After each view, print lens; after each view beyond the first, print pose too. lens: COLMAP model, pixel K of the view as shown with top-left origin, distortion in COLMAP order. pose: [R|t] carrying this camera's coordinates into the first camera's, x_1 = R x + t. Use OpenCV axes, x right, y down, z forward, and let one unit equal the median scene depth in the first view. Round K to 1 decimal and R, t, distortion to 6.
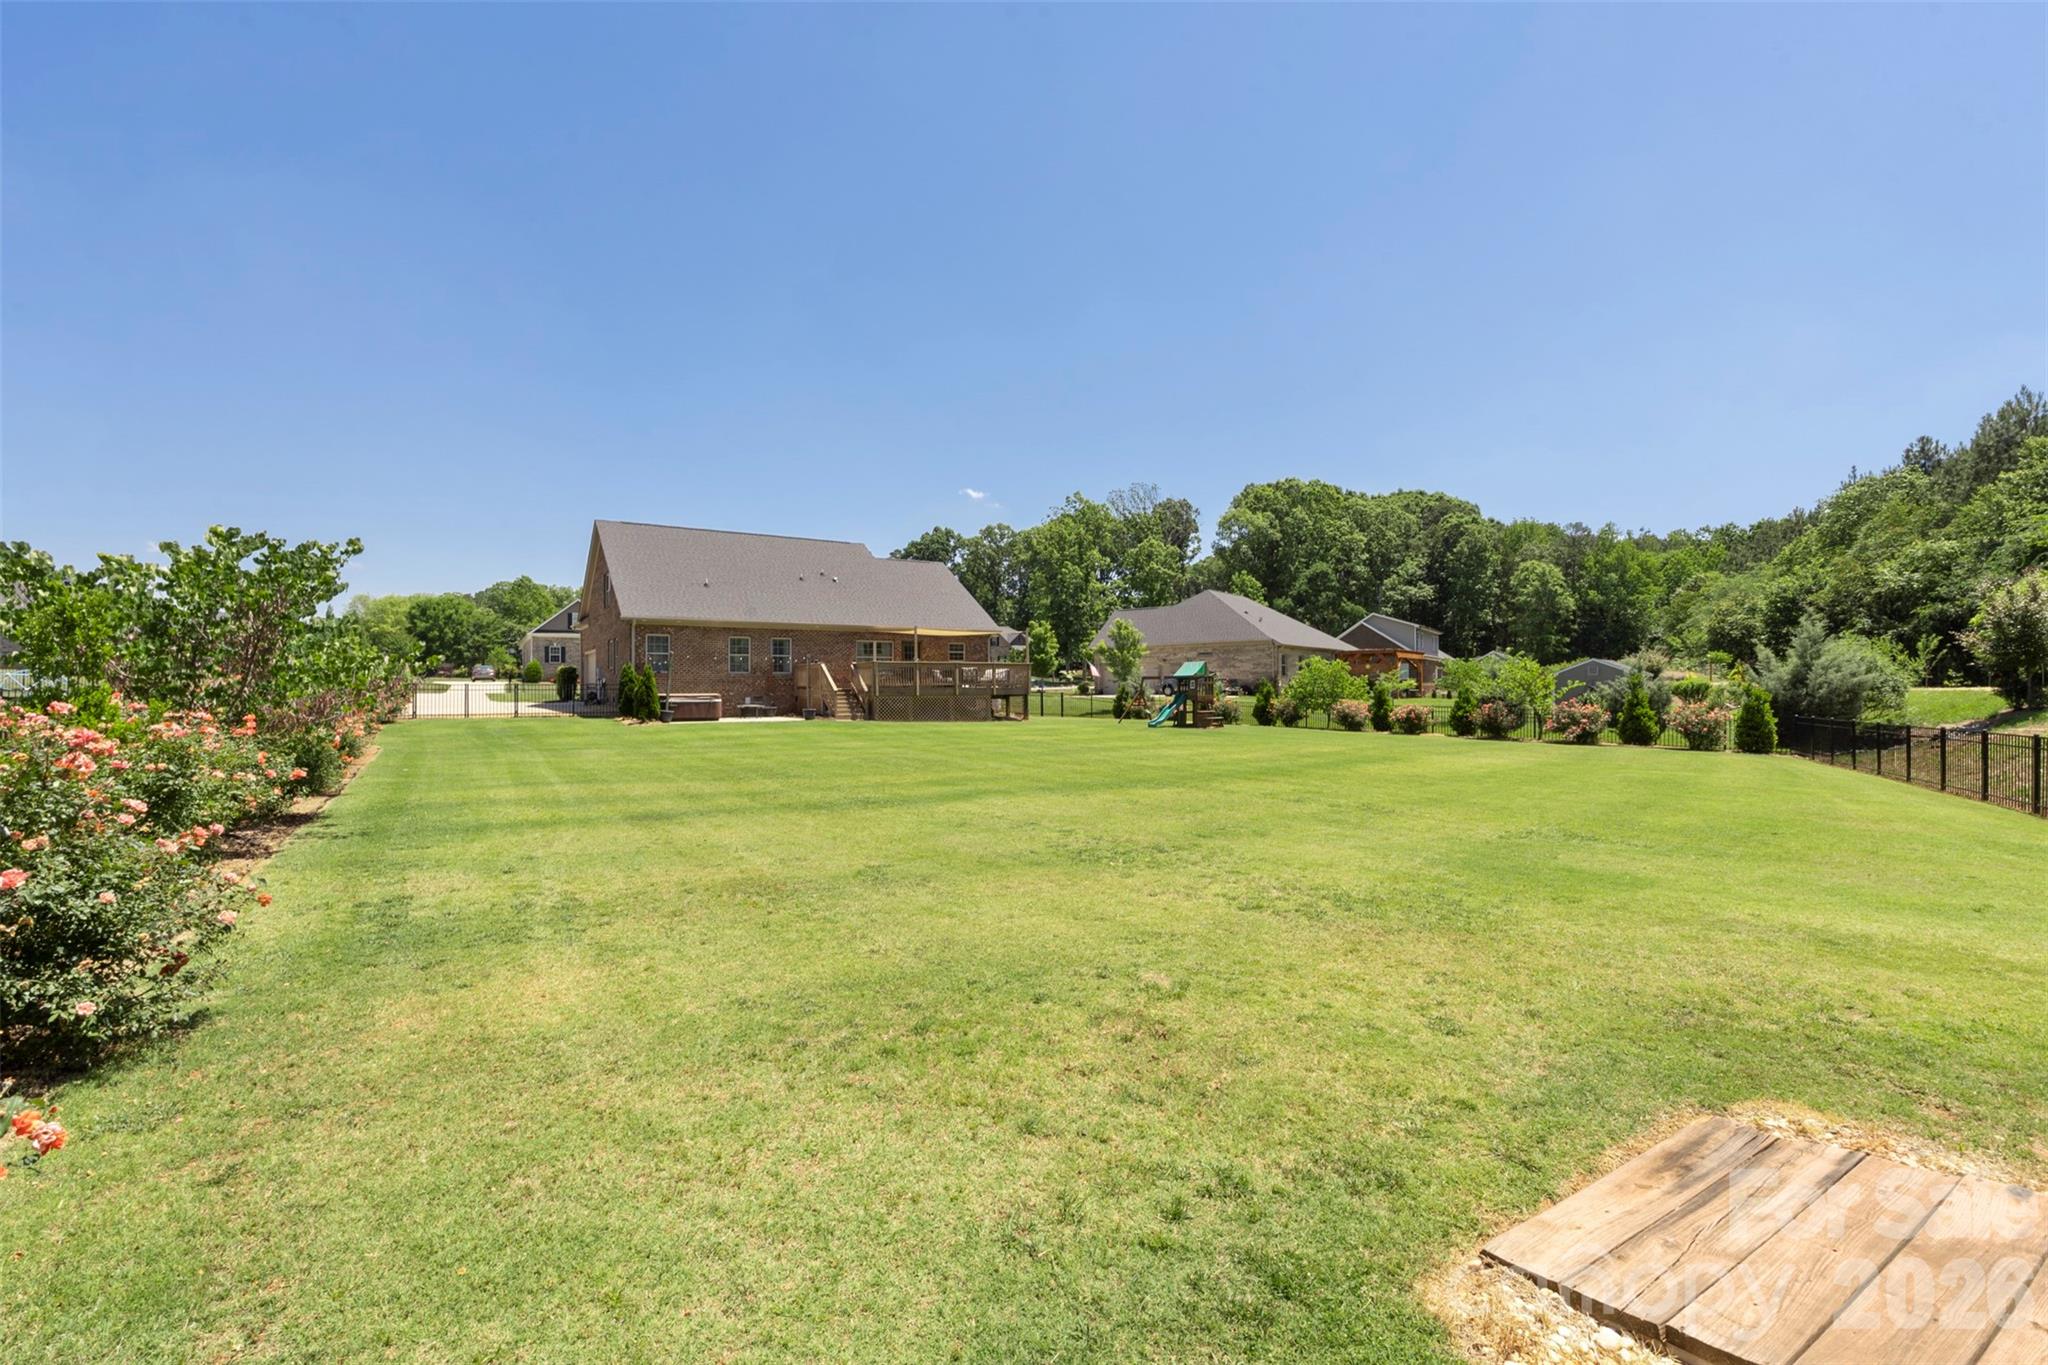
lens RADIAL K [[908.5, 0, 1032.8], [0, 908.5, 679.7], [0, 0, 1]] dist [-0.001496, -0.000355]
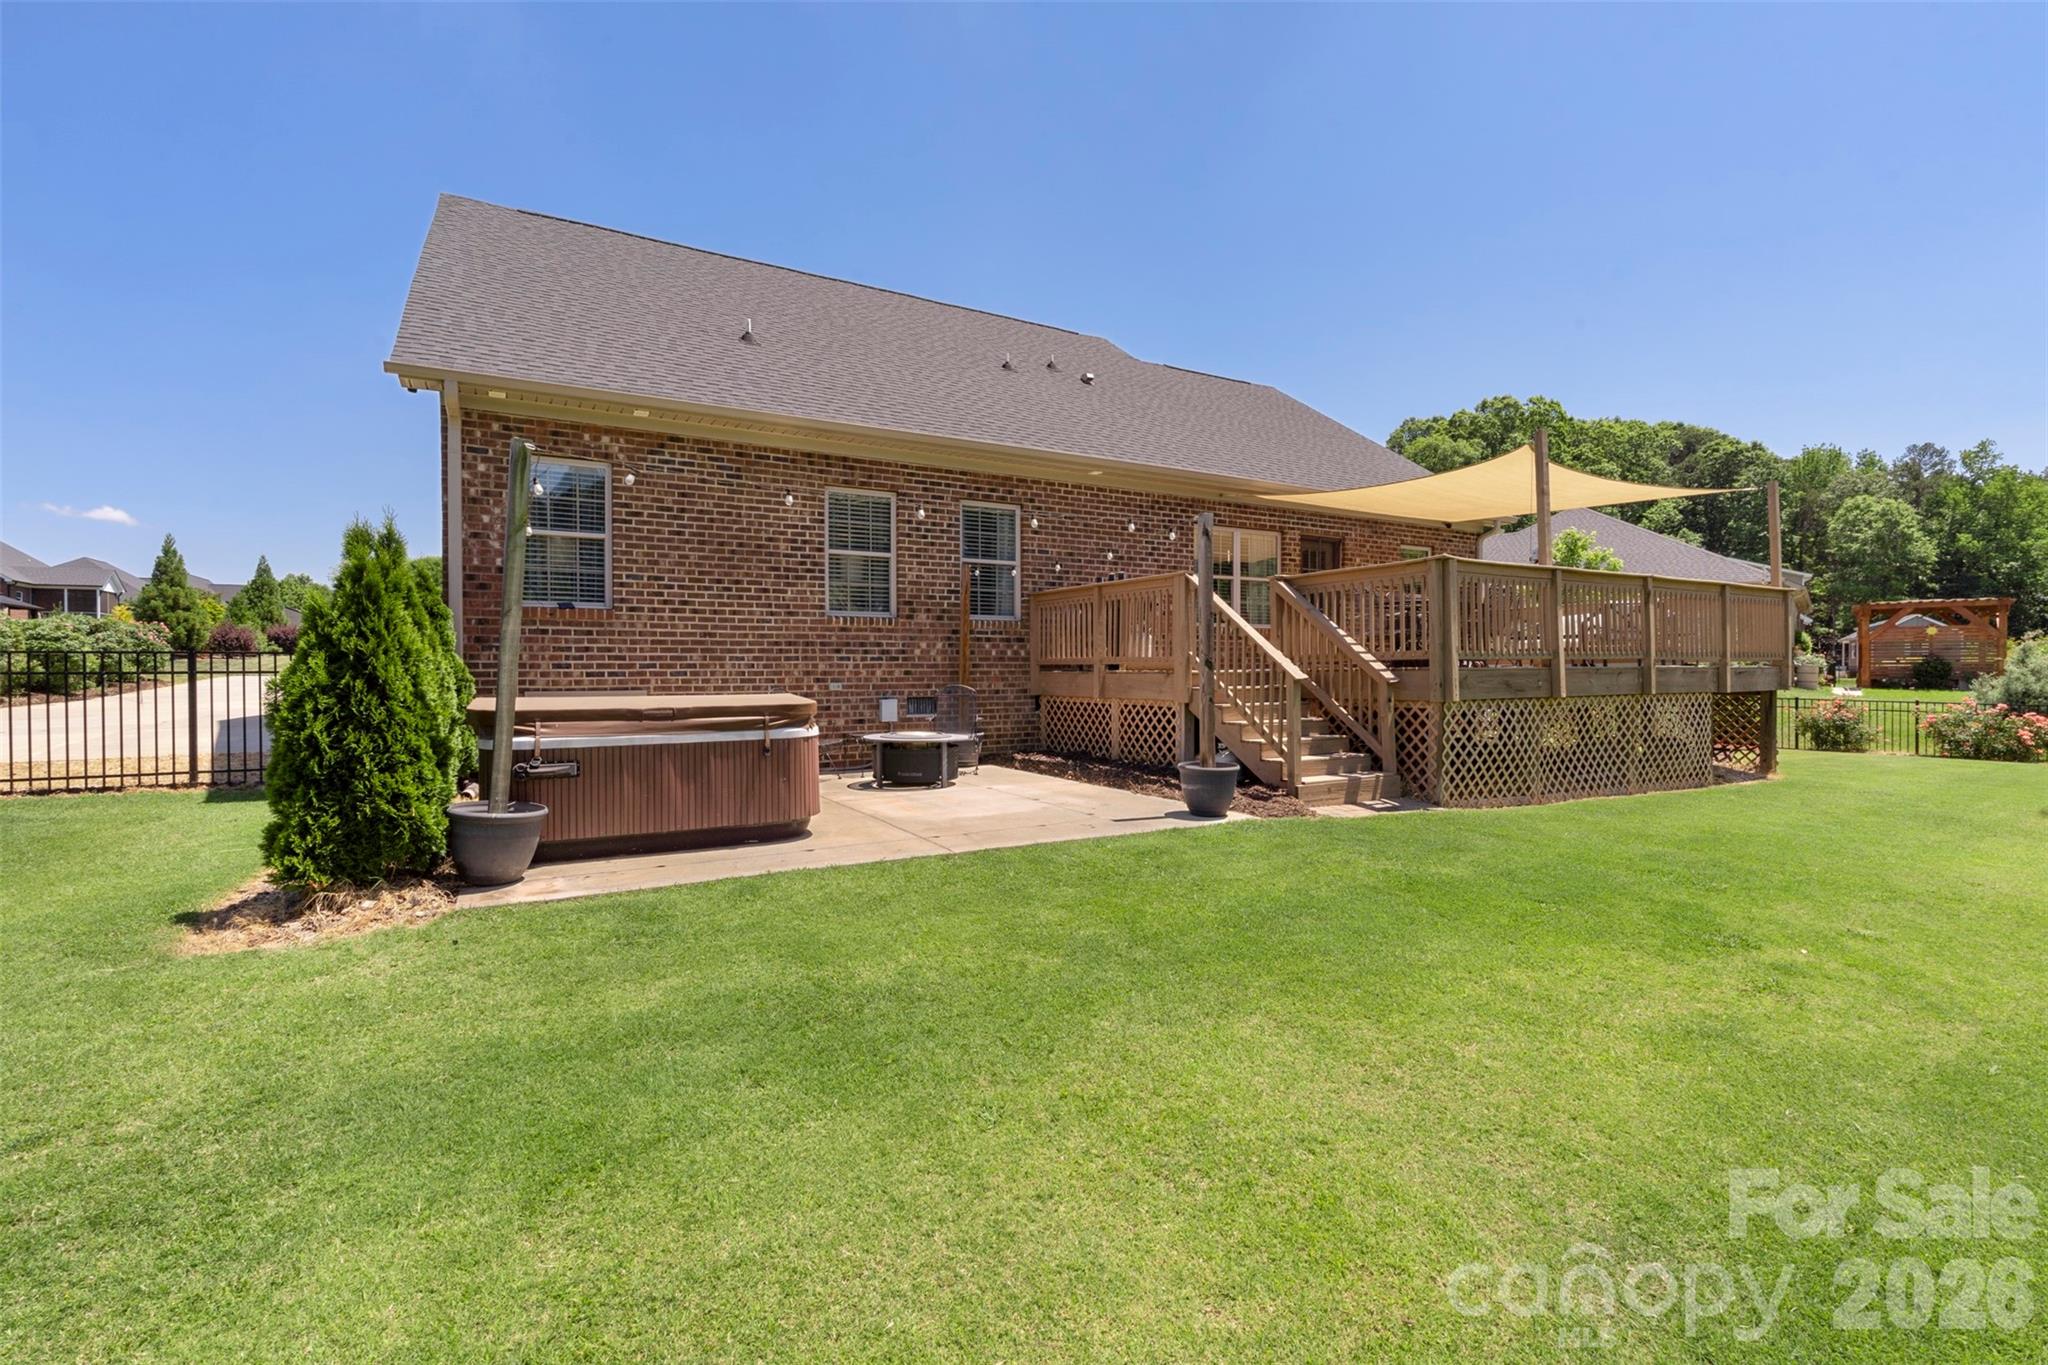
lens RADIAL K [[904.5, 0, 1032.9], [0, 904.5, 685.3], [0, 0, 1]] dist [-0.006139, 0.000011]
pose [[0.998735, 0.001966, -0.050248, -0.246485], [-0.000537, 0.999596, 0.028424, 0.006274], [0.050284, -0.028361, 0.998332, 0.695819]]
